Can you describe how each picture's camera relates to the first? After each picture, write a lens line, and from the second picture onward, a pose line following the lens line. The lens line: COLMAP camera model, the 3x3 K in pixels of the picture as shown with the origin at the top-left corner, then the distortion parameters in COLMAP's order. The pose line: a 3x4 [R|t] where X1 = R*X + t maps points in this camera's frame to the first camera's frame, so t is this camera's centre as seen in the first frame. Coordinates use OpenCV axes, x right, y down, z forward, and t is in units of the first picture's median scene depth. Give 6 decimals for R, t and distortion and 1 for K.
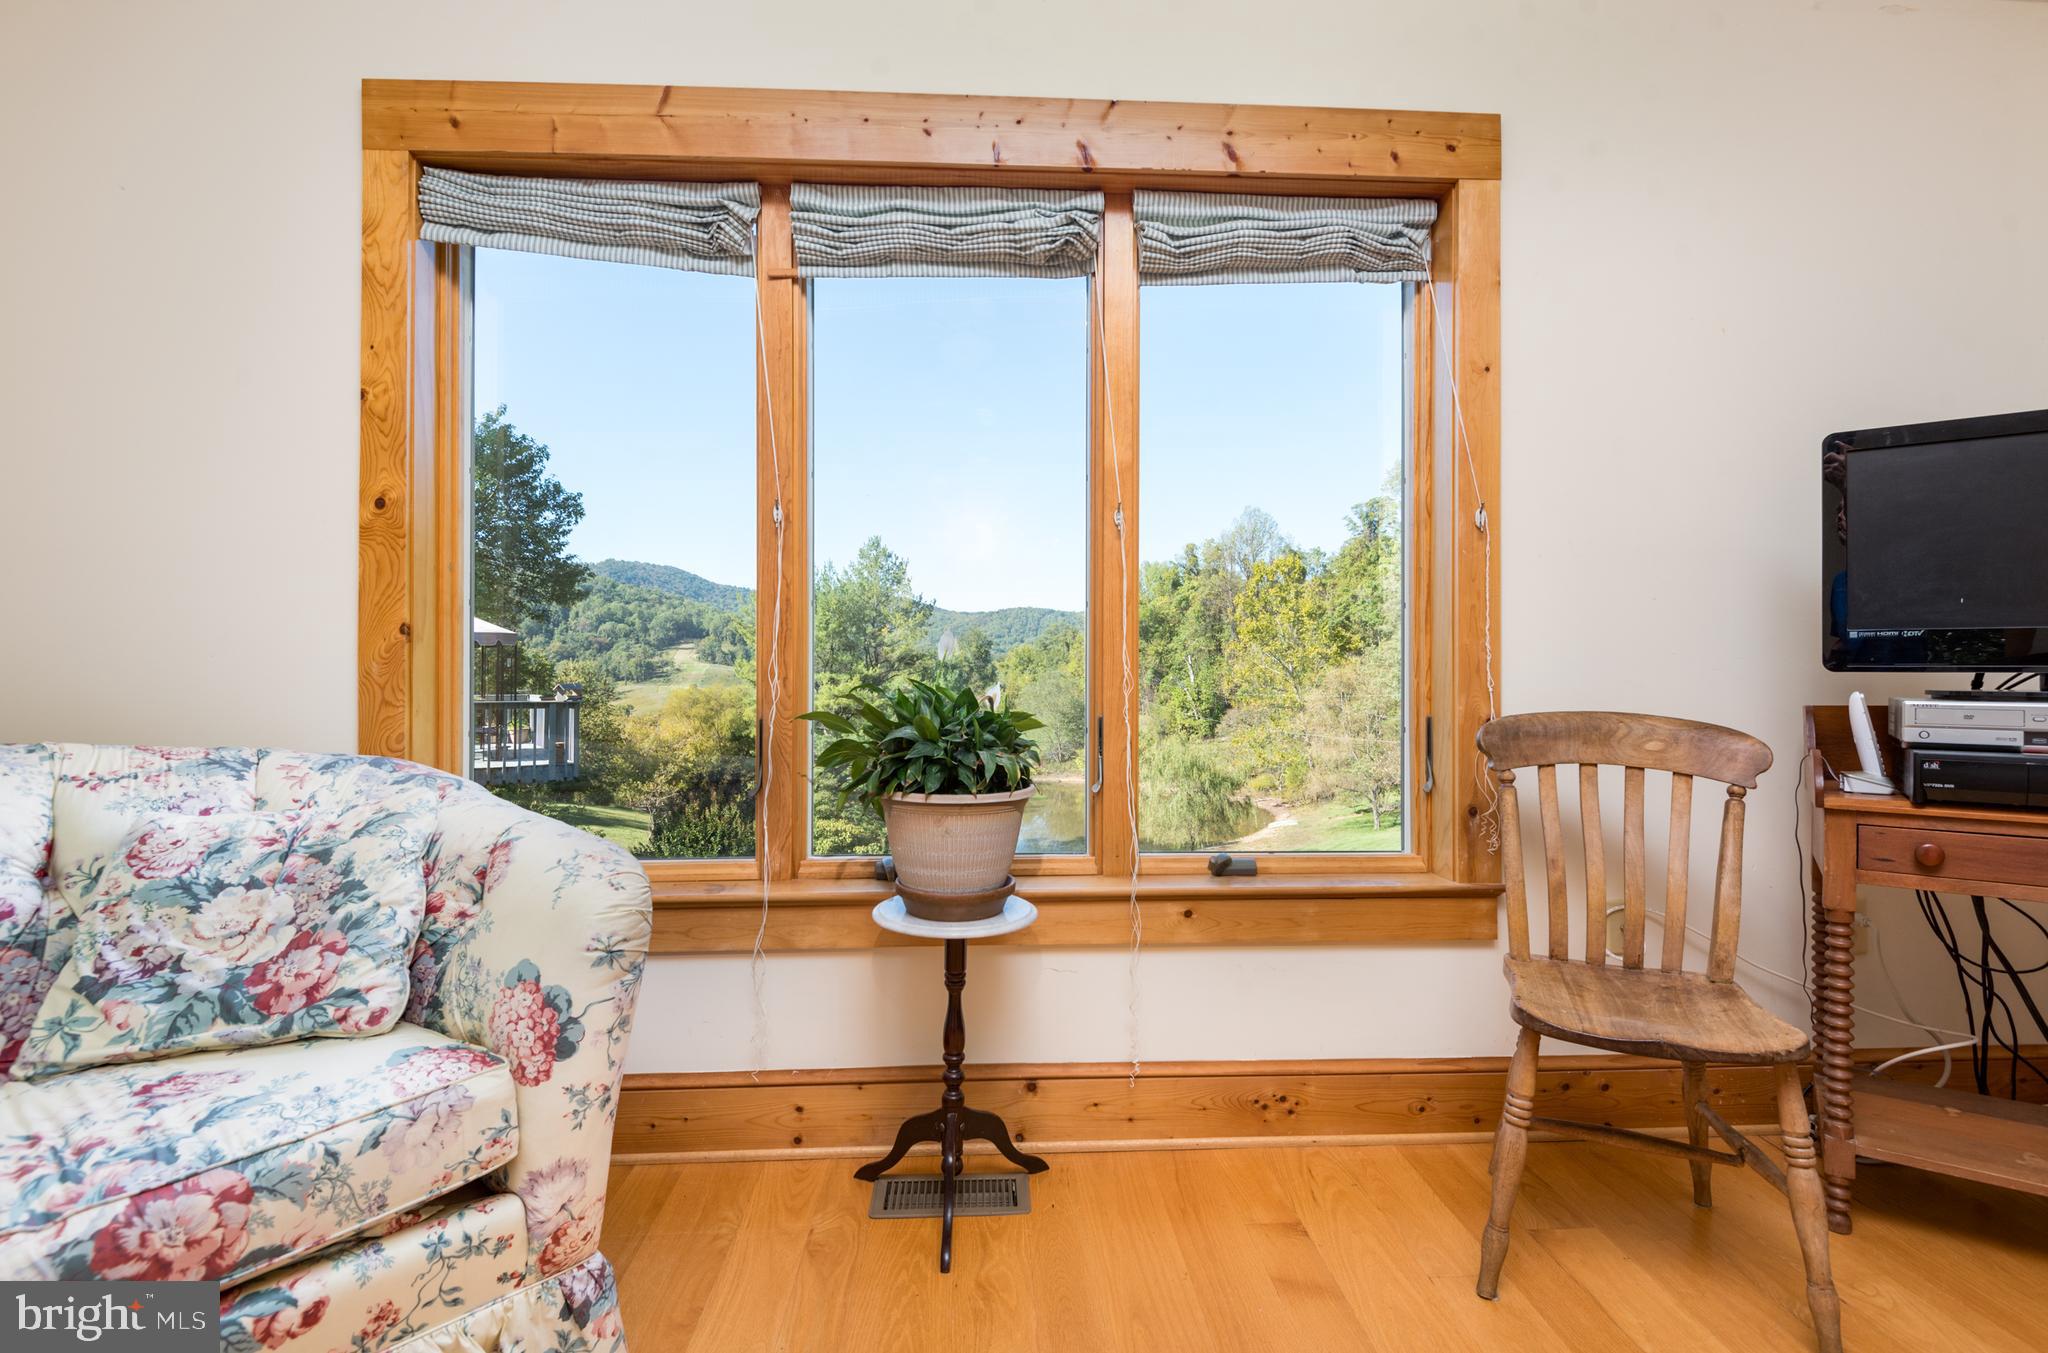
lens RADIAL K [[979.1, 0, 1014.5], [0, 979.1, 674.0], [0, 0, 1]] dist [0.000841, -0.001184]
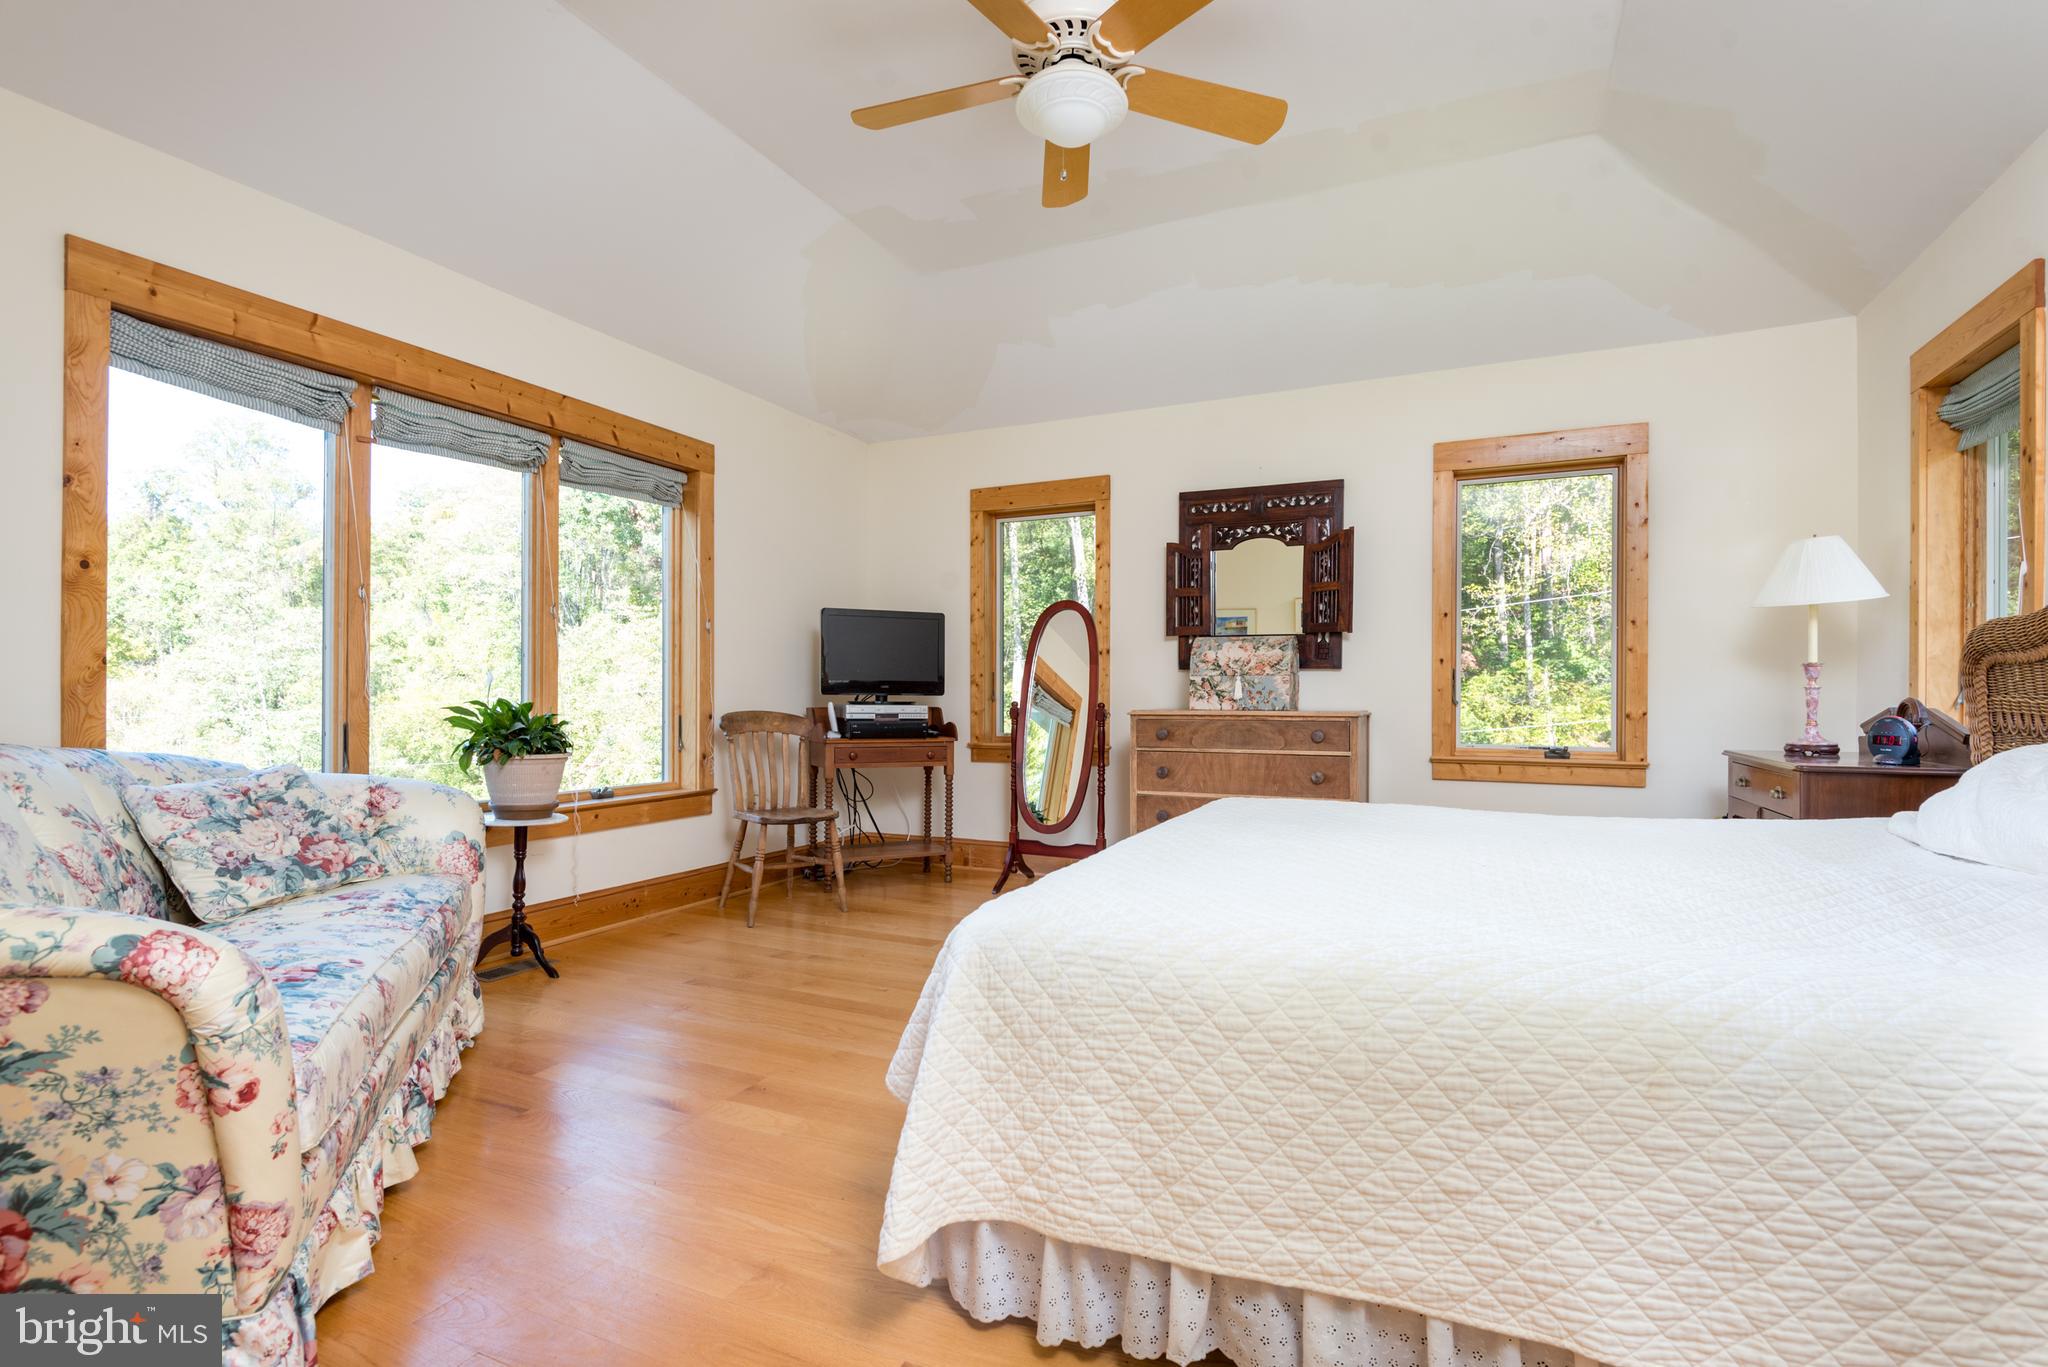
lens RADIAL K [[979.1, 0, 1024.8], [0, 979.1, 694.5], [0, 0, 1]] dist [0.000841, -0.001184]
pose [[0.474370, 0.002213, 0.880323, -1.212617], [-0.003772, 0.999993, -0.000481, -0.002844], [-0.880318, -0.003092, 0.474375, -0.735623]]
